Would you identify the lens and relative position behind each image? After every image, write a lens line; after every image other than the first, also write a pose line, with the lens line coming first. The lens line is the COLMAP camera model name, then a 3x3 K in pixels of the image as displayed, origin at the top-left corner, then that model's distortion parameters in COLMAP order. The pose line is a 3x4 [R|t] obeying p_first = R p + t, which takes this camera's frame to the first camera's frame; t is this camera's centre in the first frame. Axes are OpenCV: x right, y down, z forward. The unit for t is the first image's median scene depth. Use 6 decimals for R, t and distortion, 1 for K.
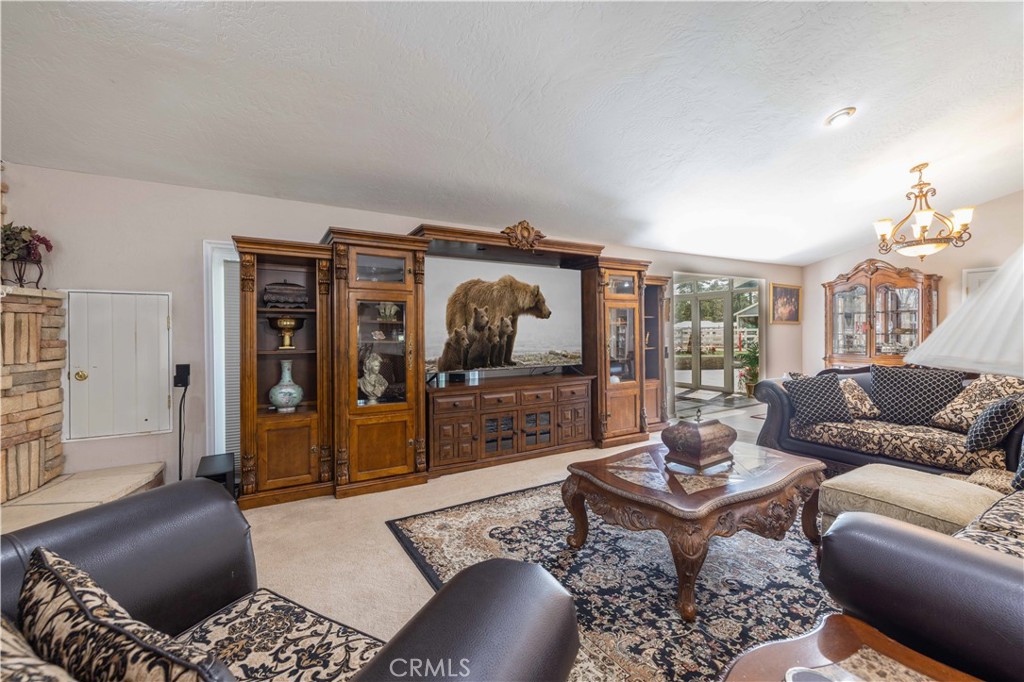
lens RADIAL K [[431.4, 0, 490.6], [0, 431.4, 335.9], [0, 0, 1]] dist [-0.003631, -0.001463]
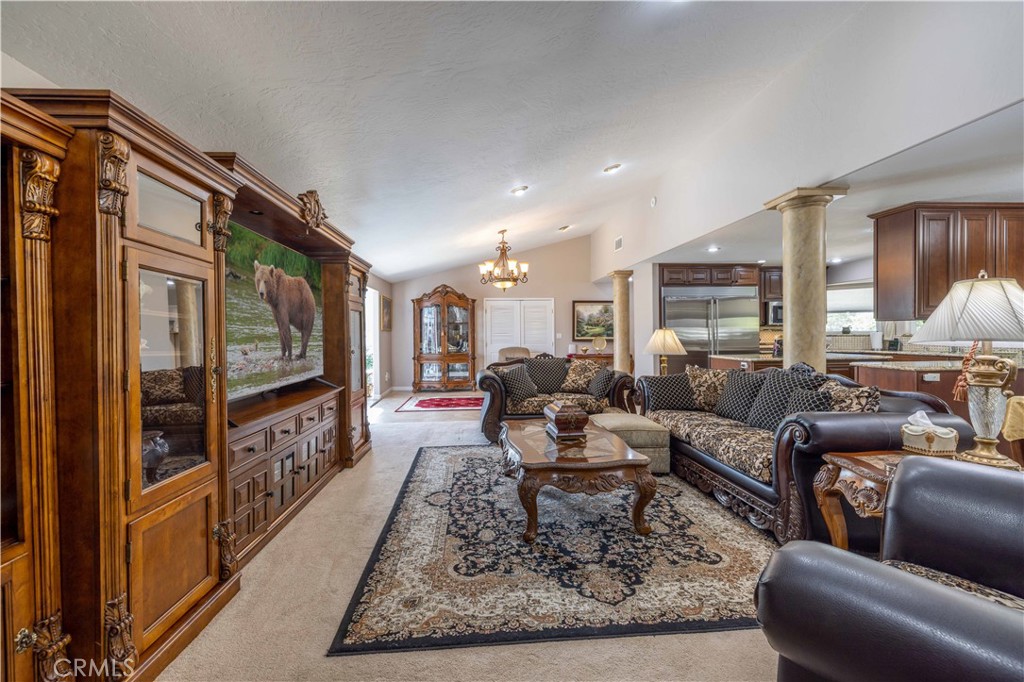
lens RADIAL K [[431.4, 0, 515.8], [0, 431.4, 339.6], [0, 0, 1]] dist [-0.003631, -0.001463]
pose [[0.417357, -0.004399, 0.908732, -0.730797], [0.011481, 0.999934, -0.000432, 0.002108], [-0.908670, 0.010613, 0.417380, 0.560632]]
